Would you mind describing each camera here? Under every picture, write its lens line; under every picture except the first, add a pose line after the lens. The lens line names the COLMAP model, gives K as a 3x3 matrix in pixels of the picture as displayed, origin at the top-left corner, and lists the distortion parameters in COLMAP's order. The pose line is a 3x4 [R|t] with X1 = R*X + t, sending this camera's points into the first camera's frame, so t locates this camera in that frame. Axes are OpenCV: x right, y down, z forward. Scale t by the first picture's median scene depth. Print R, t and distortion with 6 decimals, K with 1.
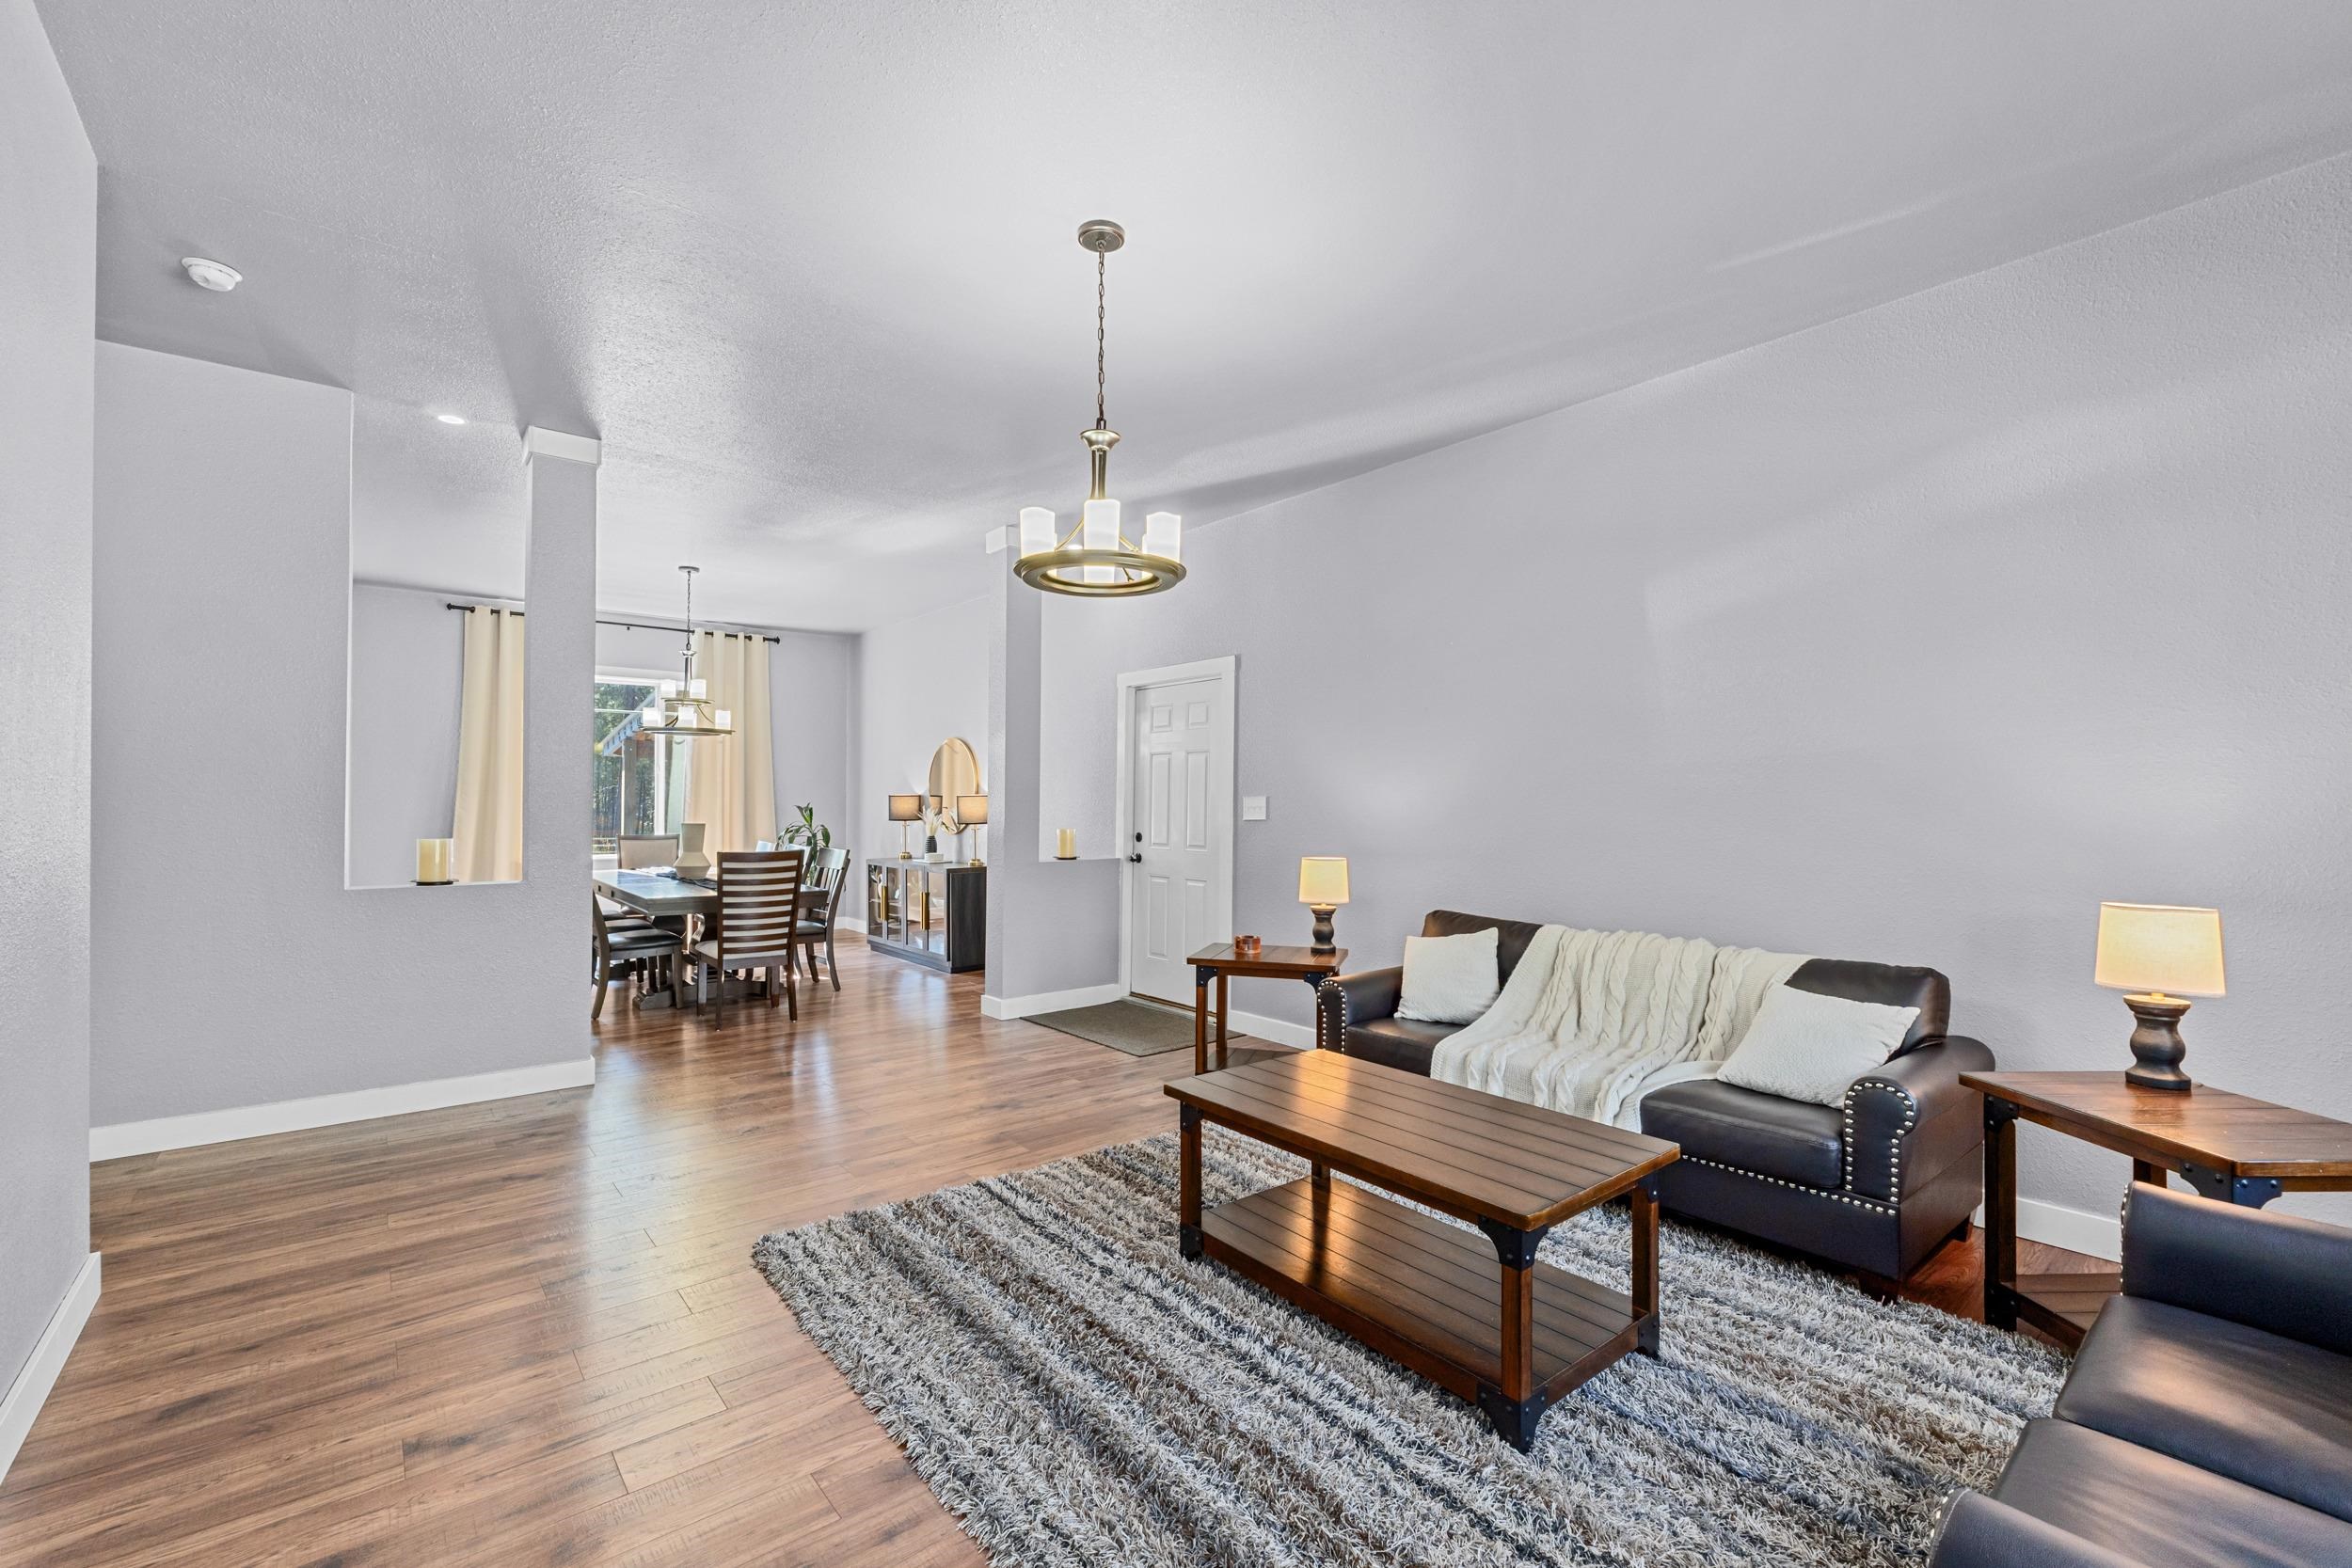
lens RADIAL K [[987.1, 0, 1163.9], [0, 987.1, 799.0], [0, 0, 1]] dist [-0.006901, -0.000106]
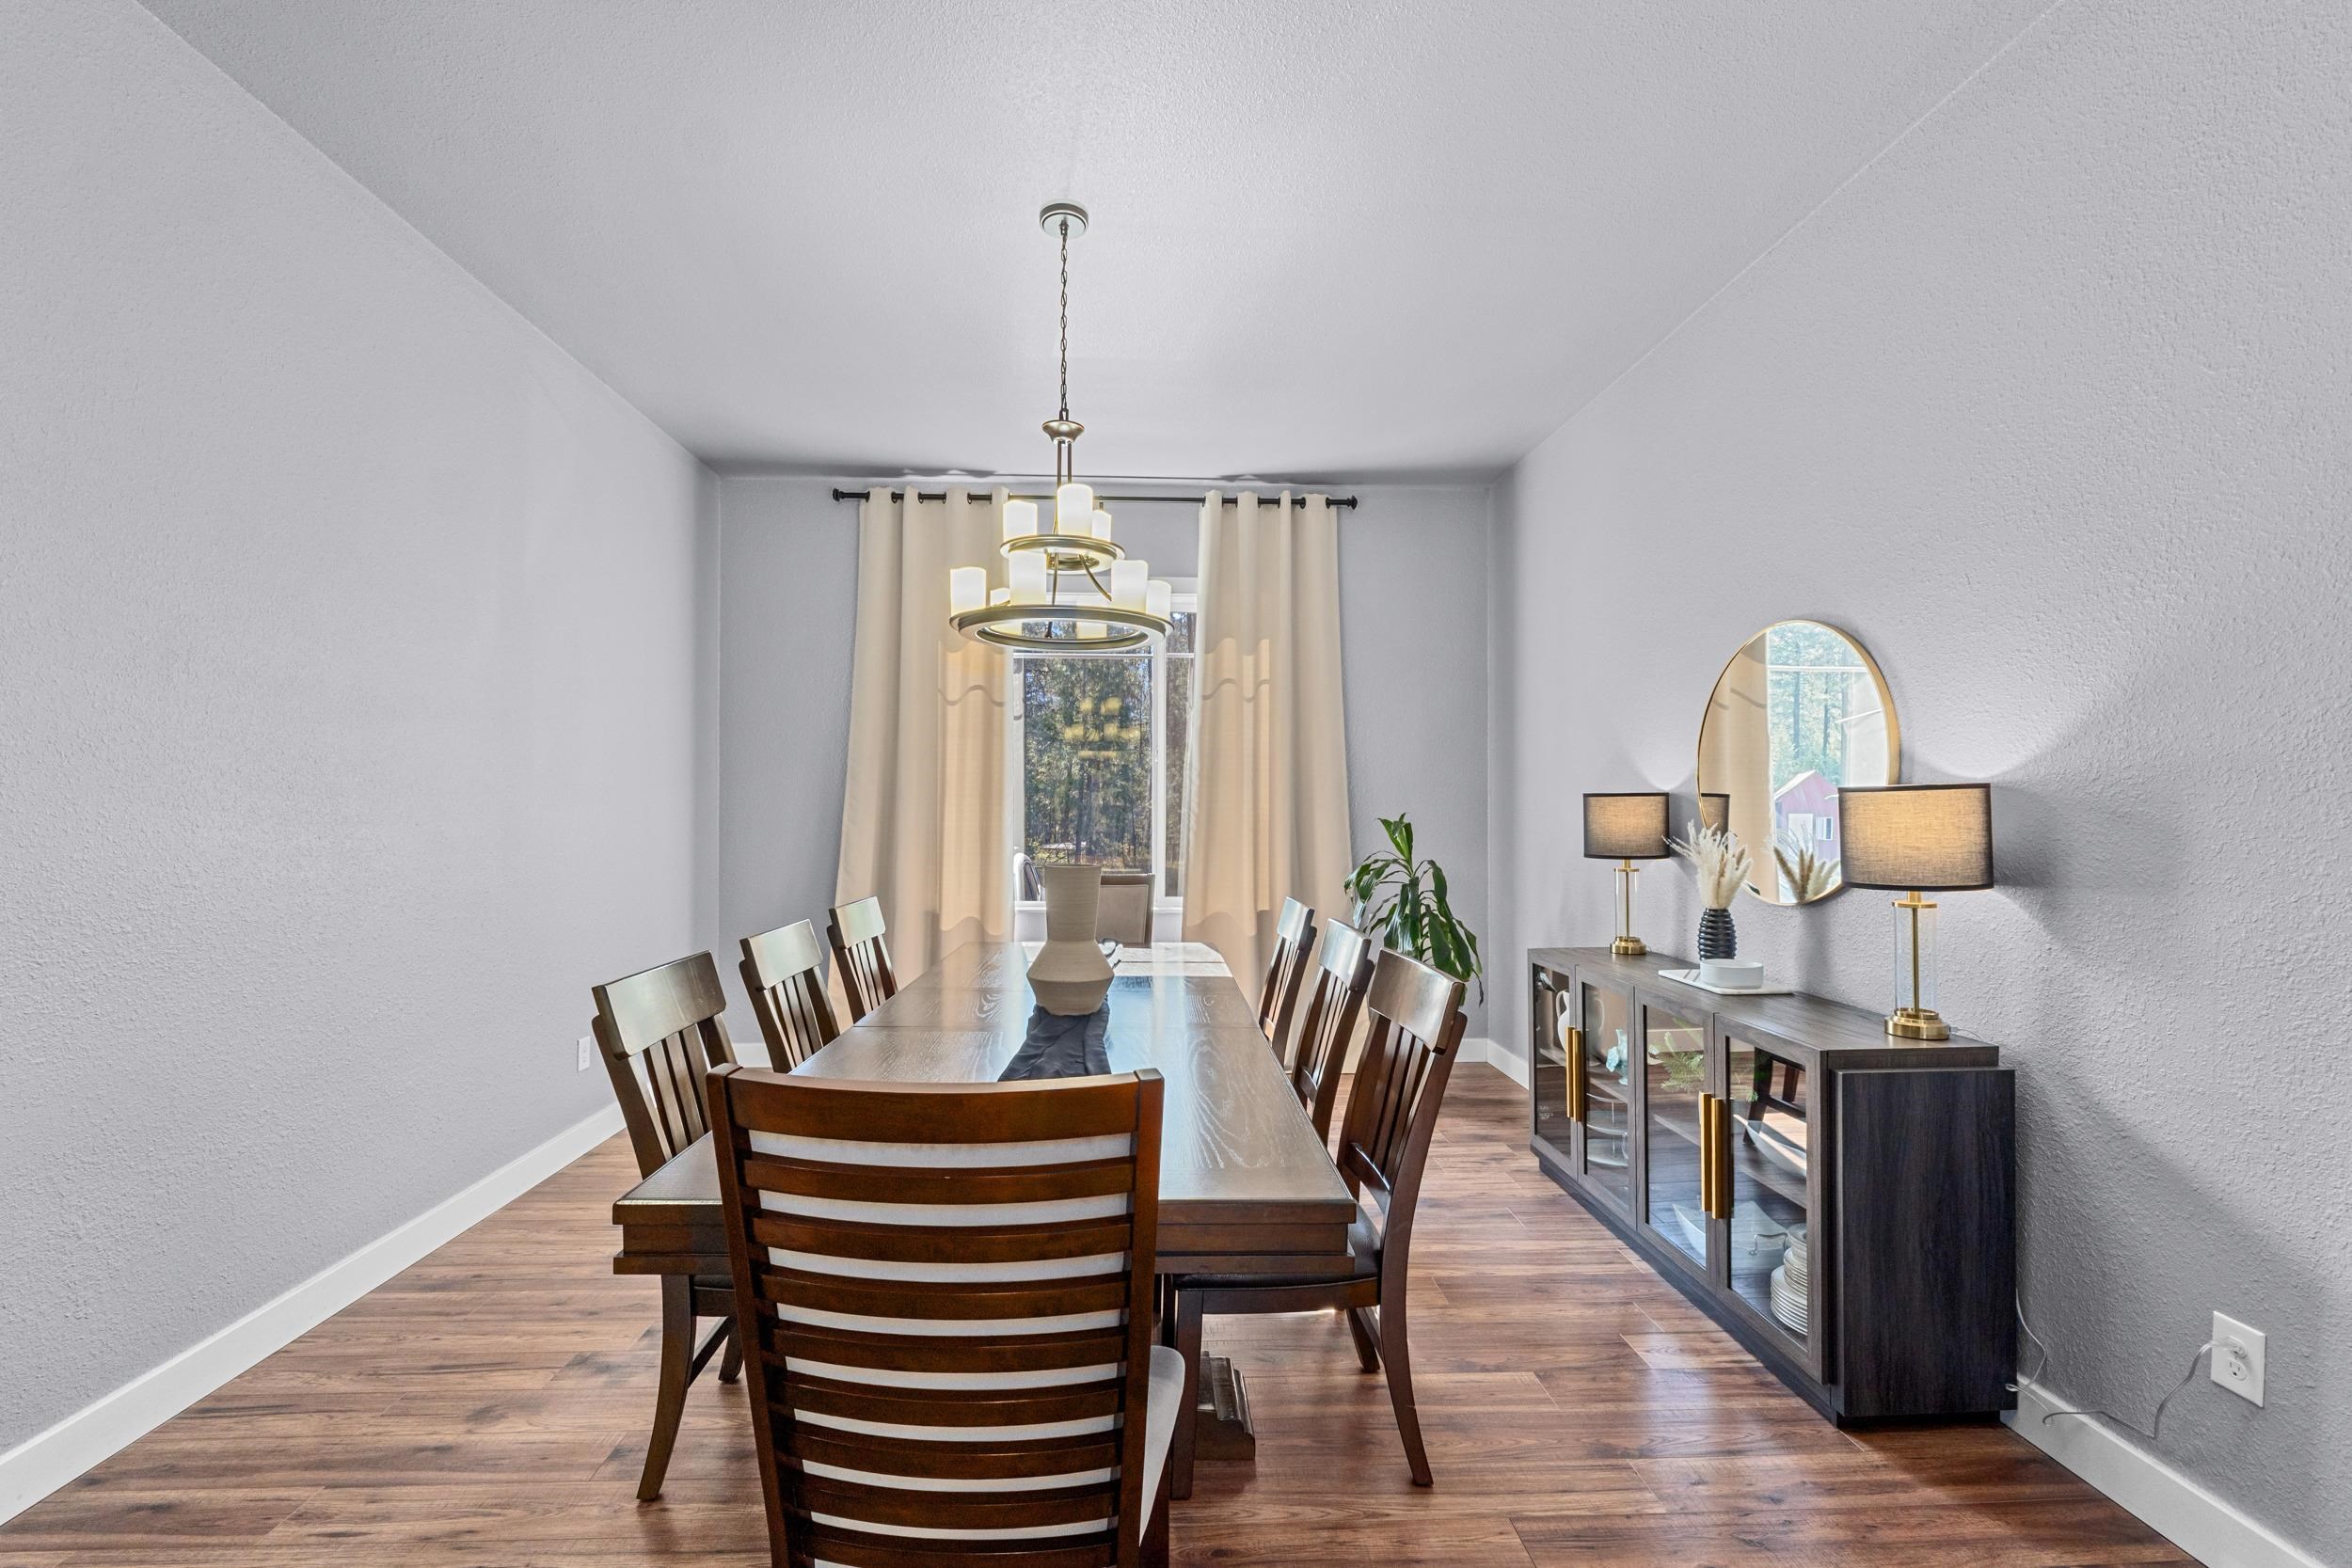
lens RADIAL K [[987.1, 0, 1168.3], [0, 987.1, 791.7], [0, 0, 1]] dist [-0.006901, -0.000106]
pose [[0.798992, -0.011986, -0.601223, -0.182081], [0.002357, 0.999856, -0.016800, 0.001771], [0.601337, 0.012006, 0.798905, 0.609445]]
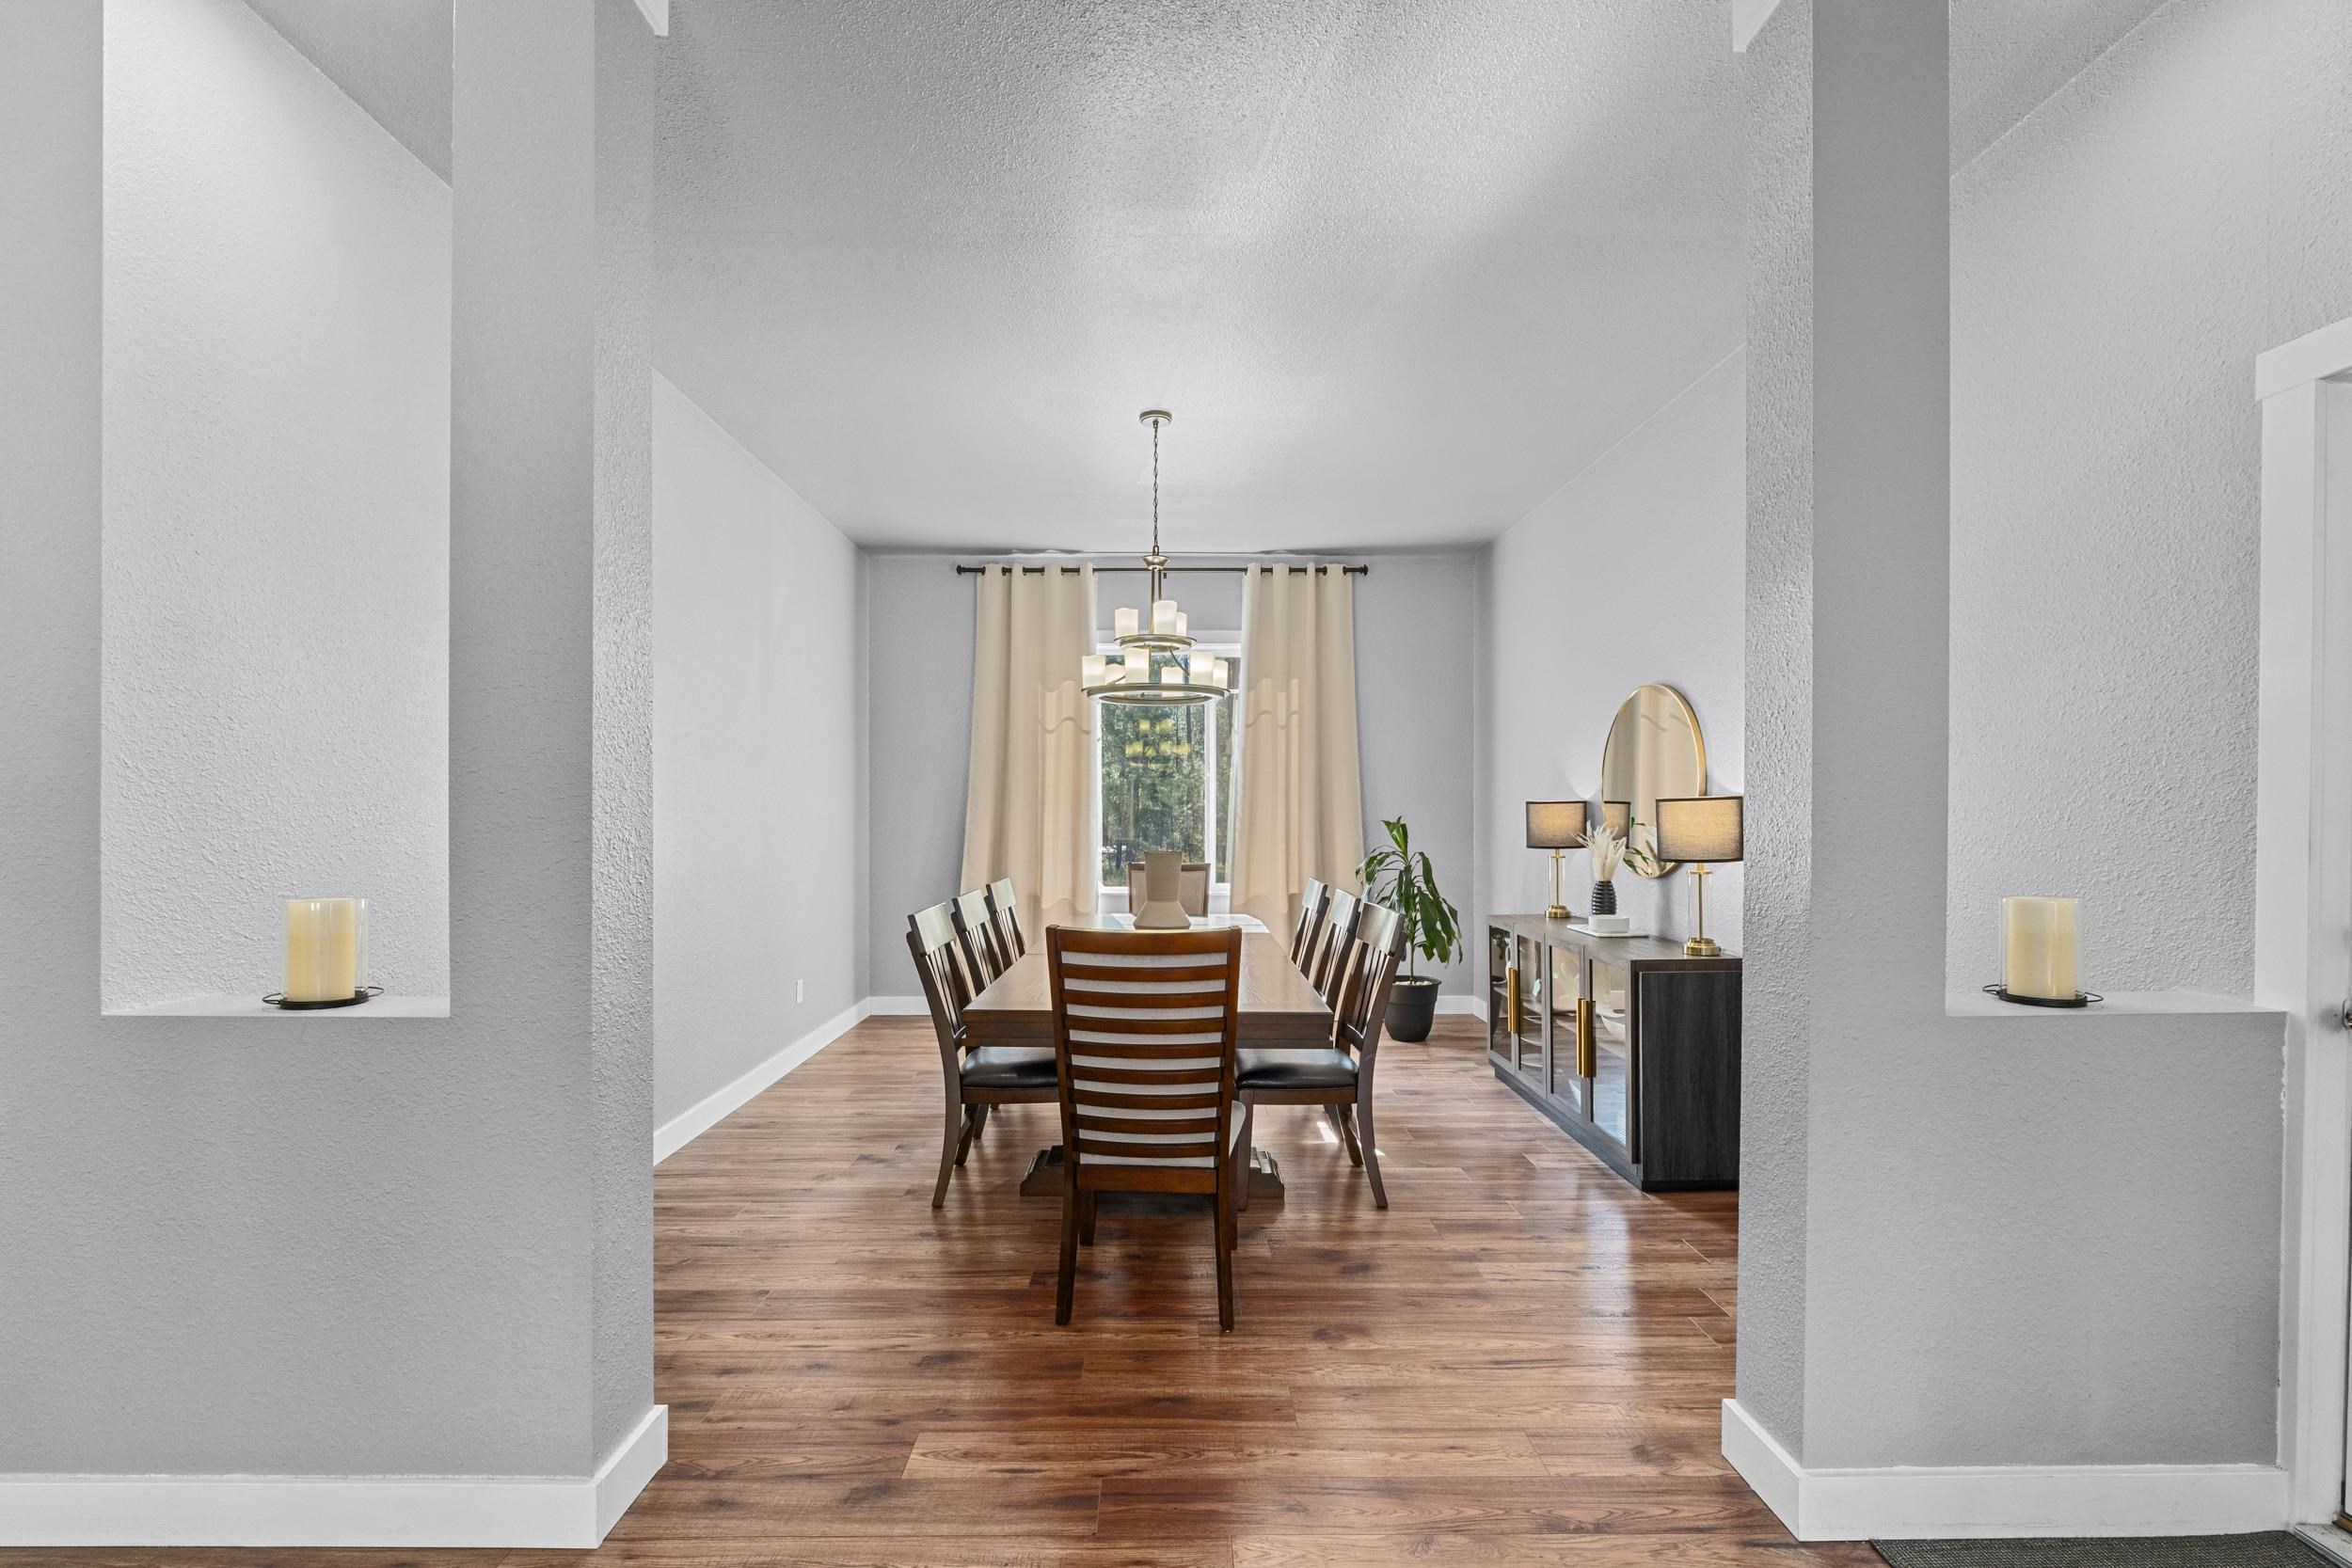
lens RADIAL K [[987.1, 0, 1167.7], [0, 987.1, 813.6], [0, 0, 1]] dist [-0.006901, -0.000106]
pose [[0.776367, -0.004188, -0.630267, -0.091106], [0.005482, 0.999985, 0.000108, 0.001785], [0.630257, -0.003539, 0.776378, 0.469159]]
